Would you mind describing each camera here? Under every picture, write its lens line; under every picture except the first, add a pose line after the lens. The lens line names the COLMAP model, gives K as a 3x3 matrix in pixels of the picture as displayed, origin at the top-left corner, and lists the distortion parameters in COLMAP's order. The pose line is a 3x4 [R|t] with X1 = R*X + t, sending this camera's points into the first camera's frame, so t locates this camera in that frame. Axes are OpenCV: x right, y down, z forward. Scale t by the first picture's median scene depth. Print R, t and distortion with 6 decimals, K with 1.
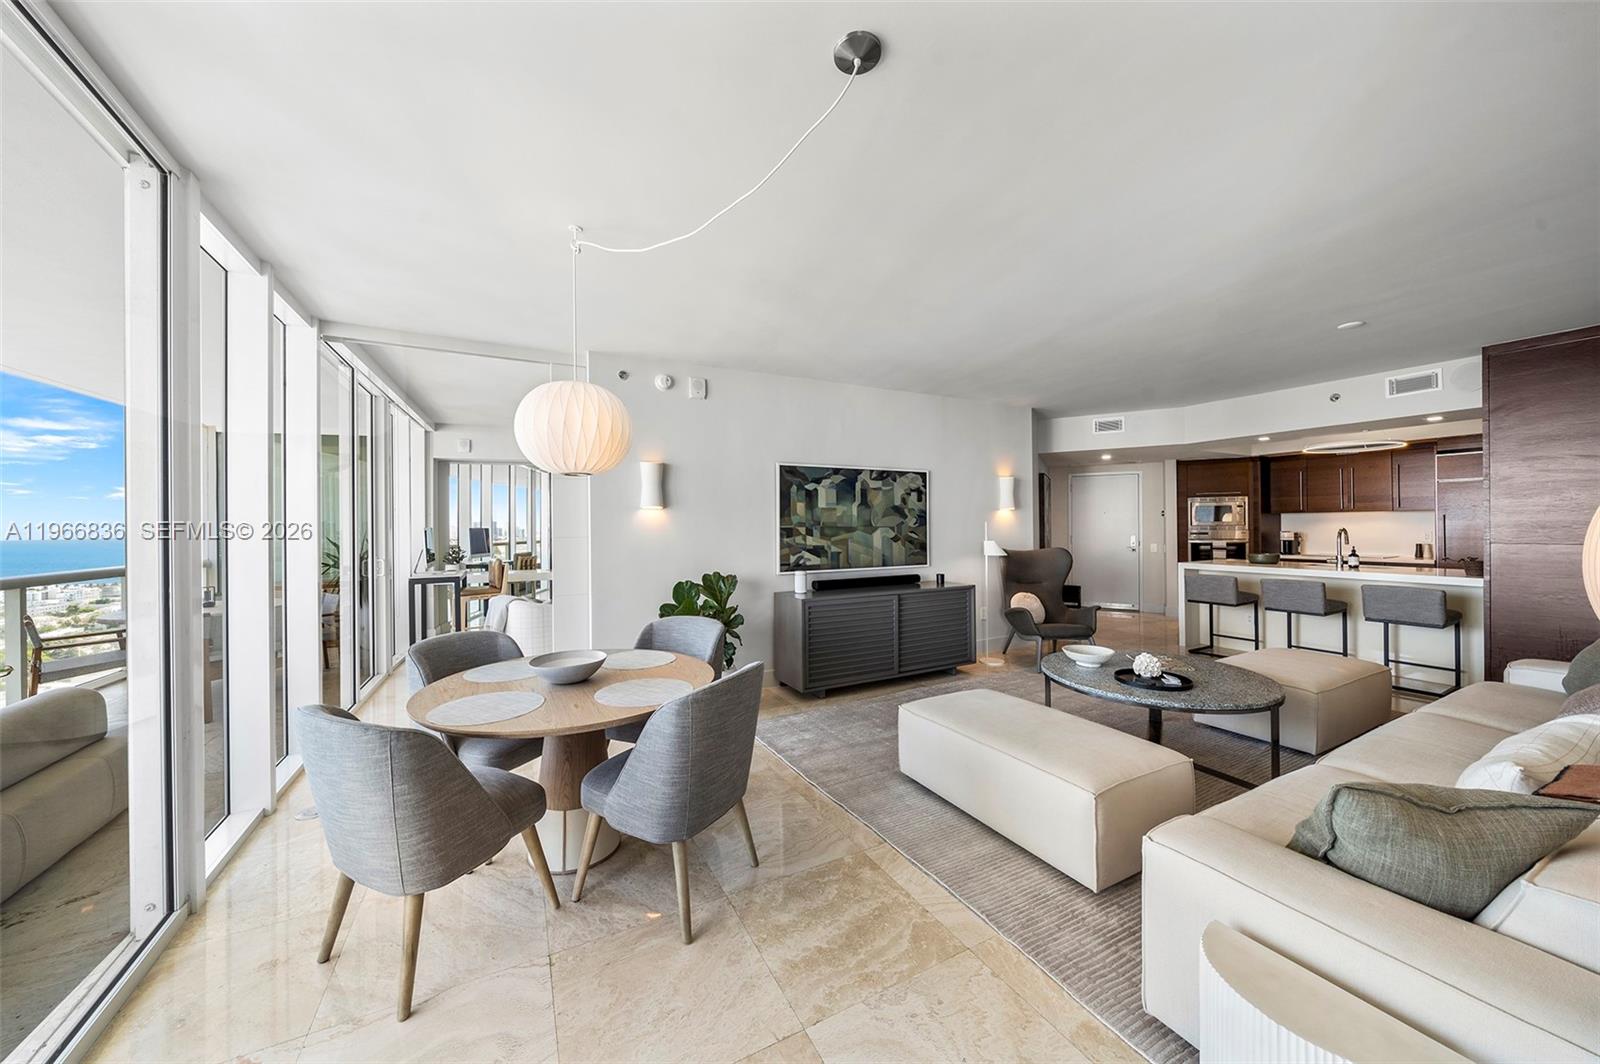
lens RADIAL K [[555.3, 0, 796.7], [0, 555.3, 527.0], [0, 0, 1]] dist [-0.001310, -0.000061]
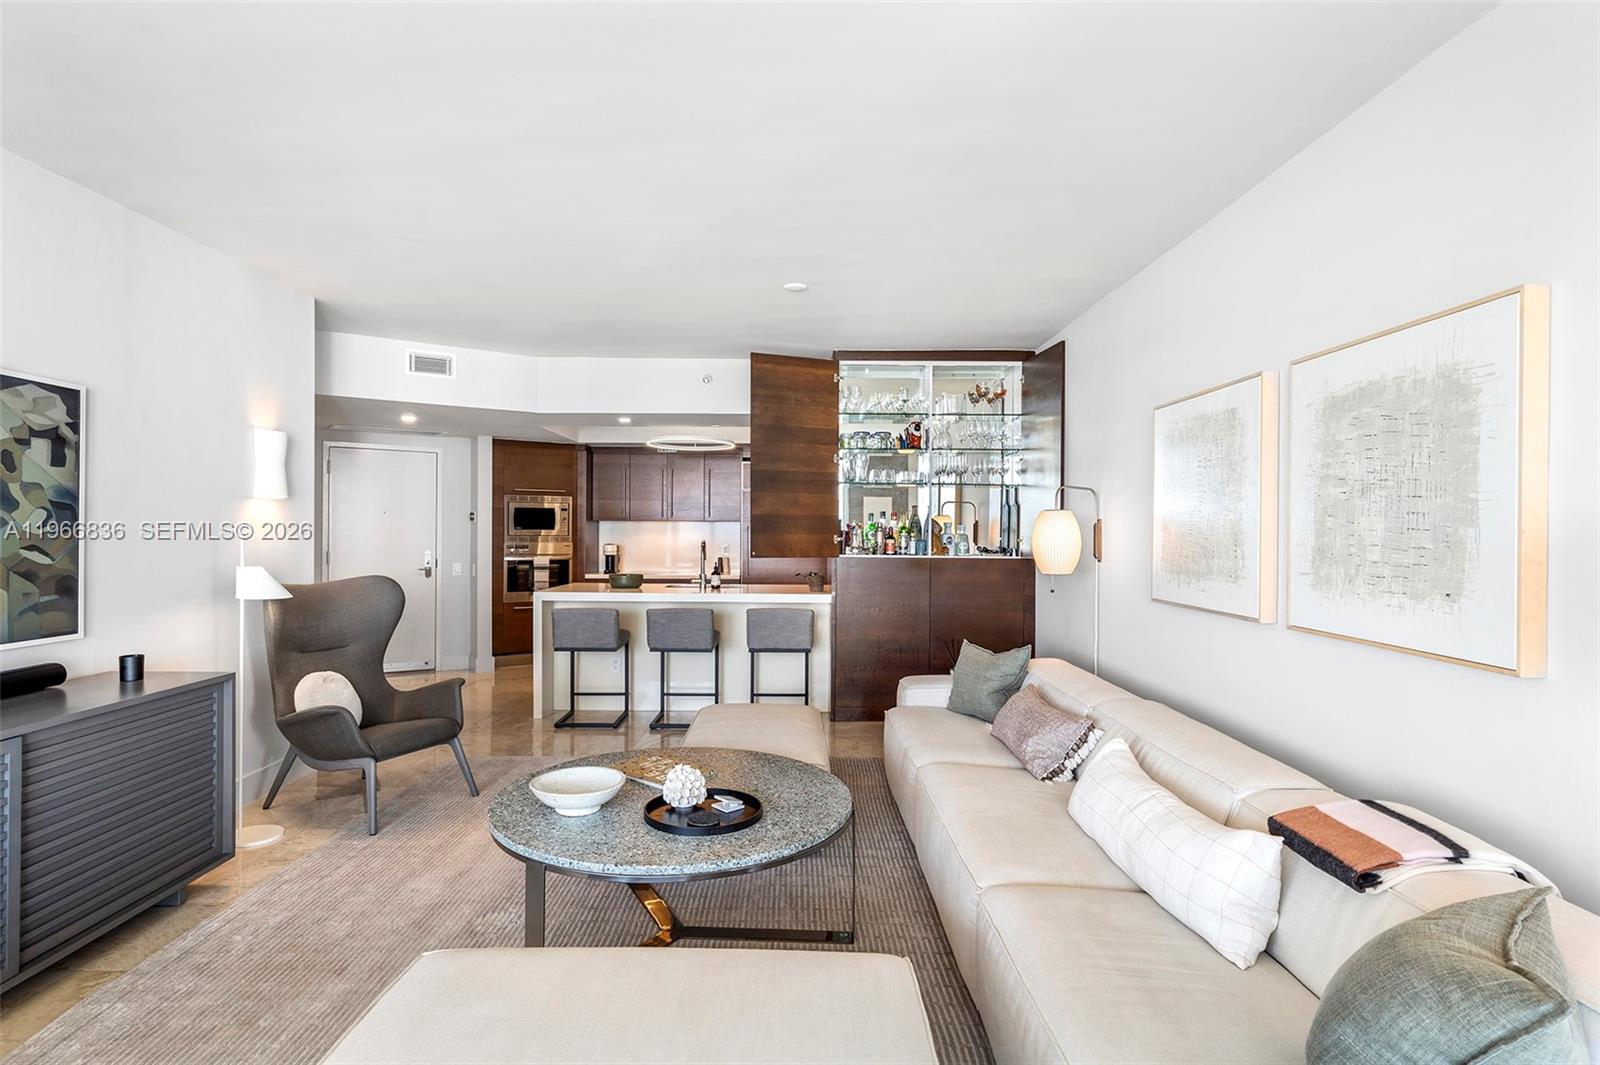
lens RADIAL K [[834.3, 0, 796.7], [0, 834.3, 535.7], [0, 0, 1]] dist [0.000817, -0.000357]
pose [[0.481593, 0.007868, 0.876359, -0.029053], [-0.006943, 0.999963, -0.005163, 0.000341], [-0.876367, -0.003598, 0.481630, 0.293633]]
